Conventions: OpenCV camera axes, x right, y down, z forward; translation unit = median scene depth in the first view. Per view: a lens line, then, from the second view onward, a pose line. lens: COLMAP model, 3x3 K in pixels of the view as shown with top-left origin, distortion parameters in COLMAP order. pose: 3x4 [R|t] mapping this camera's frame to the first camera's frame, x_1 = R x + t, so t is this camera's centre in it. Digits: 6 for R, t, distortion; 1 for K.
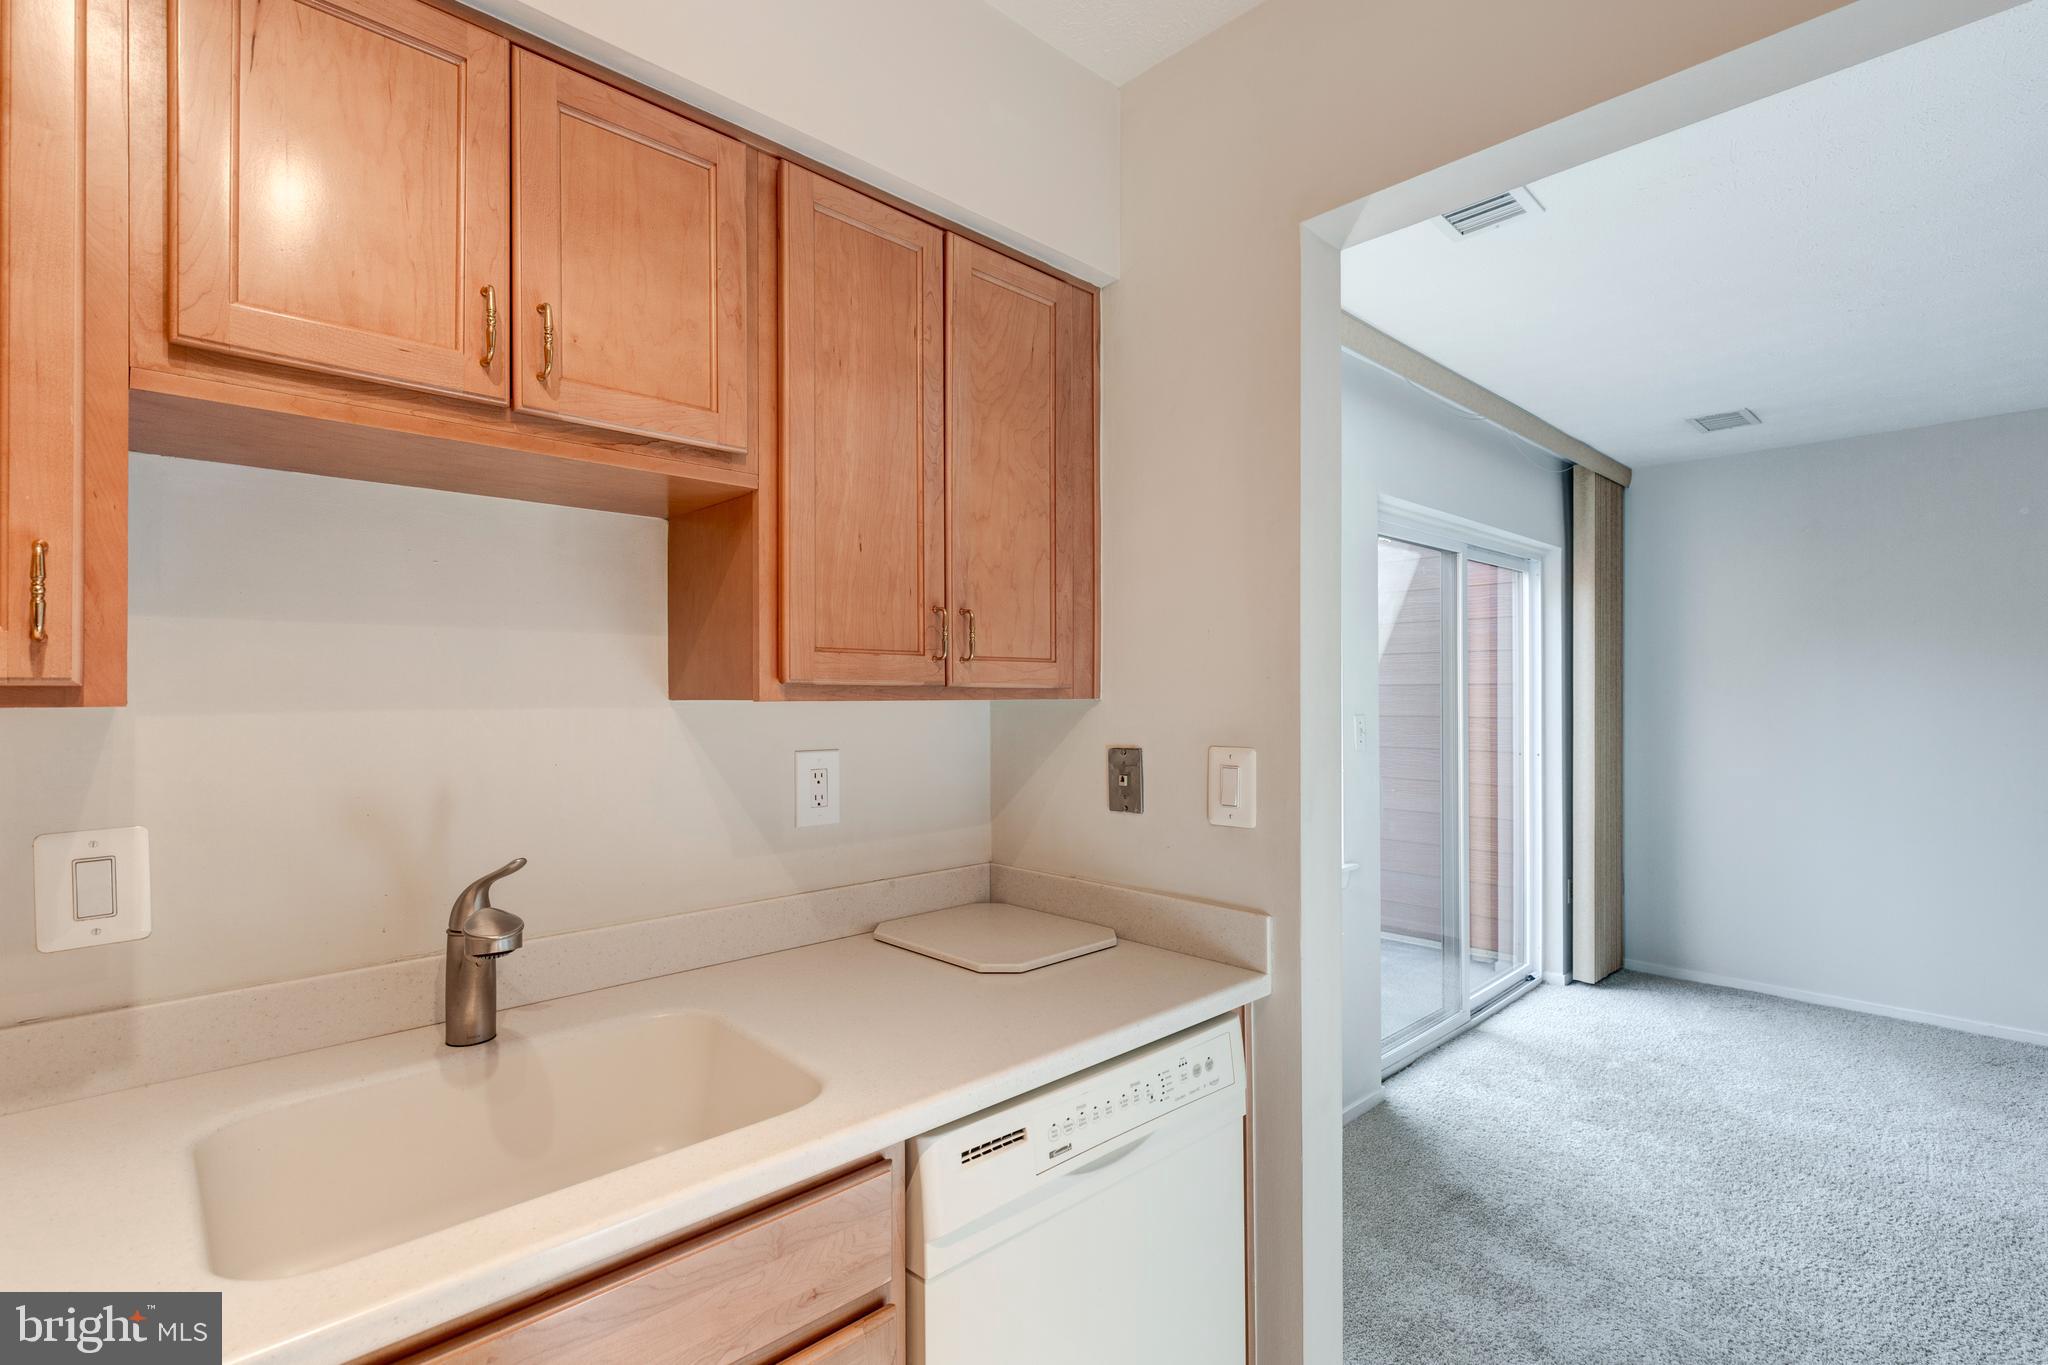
lens RADIAL K [[949.9, 0, 994.3], [0, 949.9, 689.2], [0, 0, 1]] dist [0.000772, -0.000512]
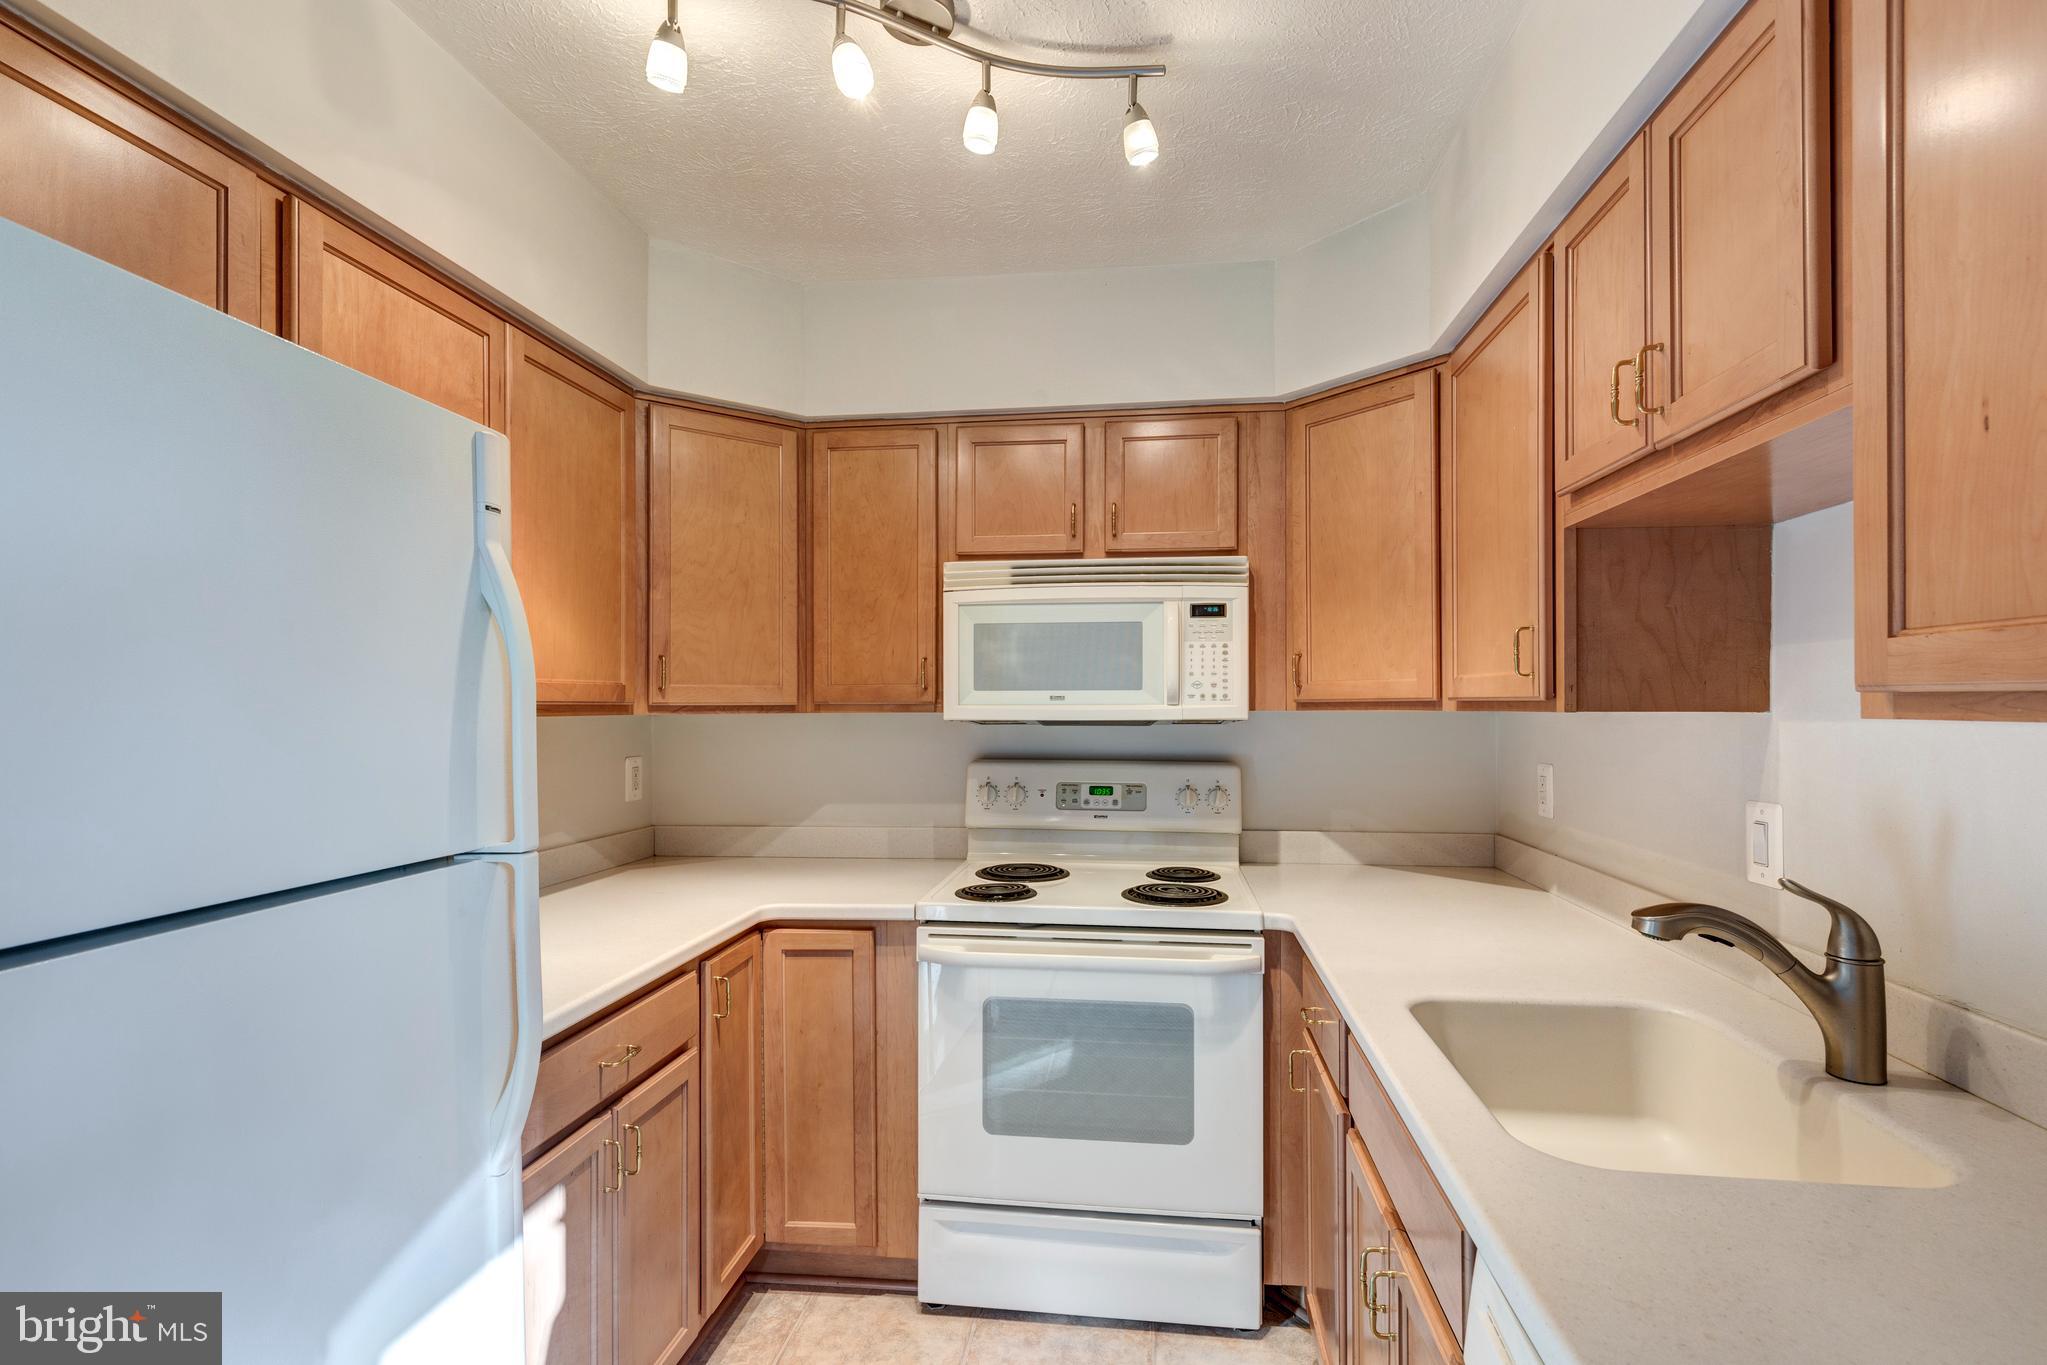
lens RADIAL K [[939.6, 0, 1047.1], [0, 939.6, 697.7], [0, 0, 1]] dist [0.001230, -0.001207]
pose [[-0.756173, -0.001205, -0.654370, 0.577952], [0.004923, 0.999960, -0.007531, 0.000434], [0.654353, -0.008916, -0.756137, 1.051035]]
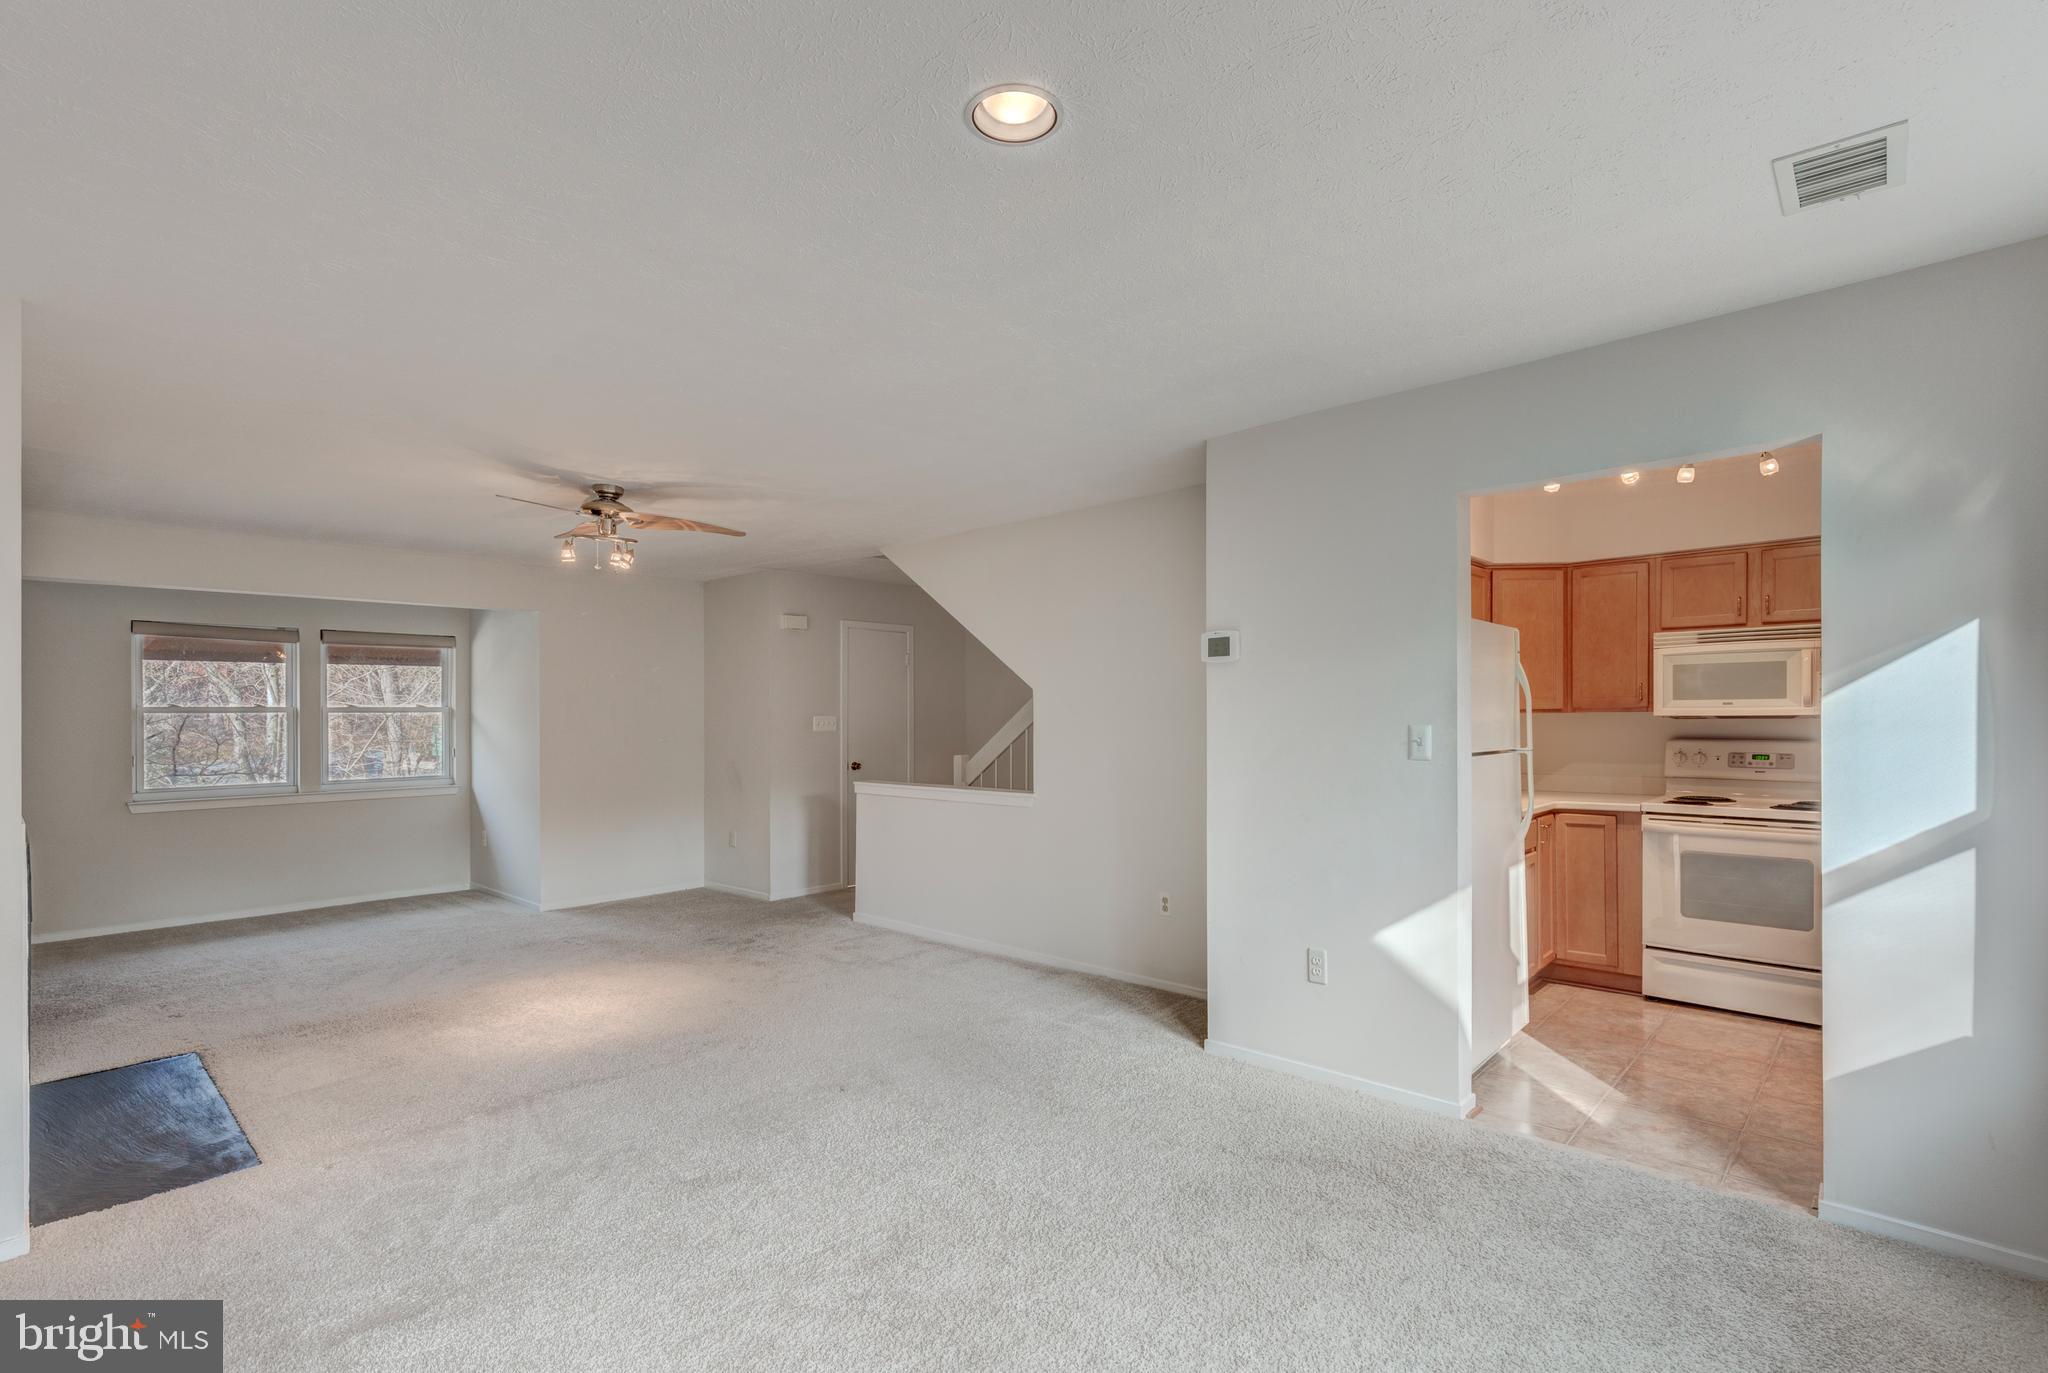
lens RADIAL K [[950.2, 0, 1012.6], [0, 950.2, 723.7], [0, 0, 1]] dist [0.002289, -0.000093]
pose [[-0.997942, 0.010758, -0.063213, 2.082126], [0.010211, 0.999908, 0.008967, 0.002165], [0.063303, 0.008303, -0.997960, 2.851422]]
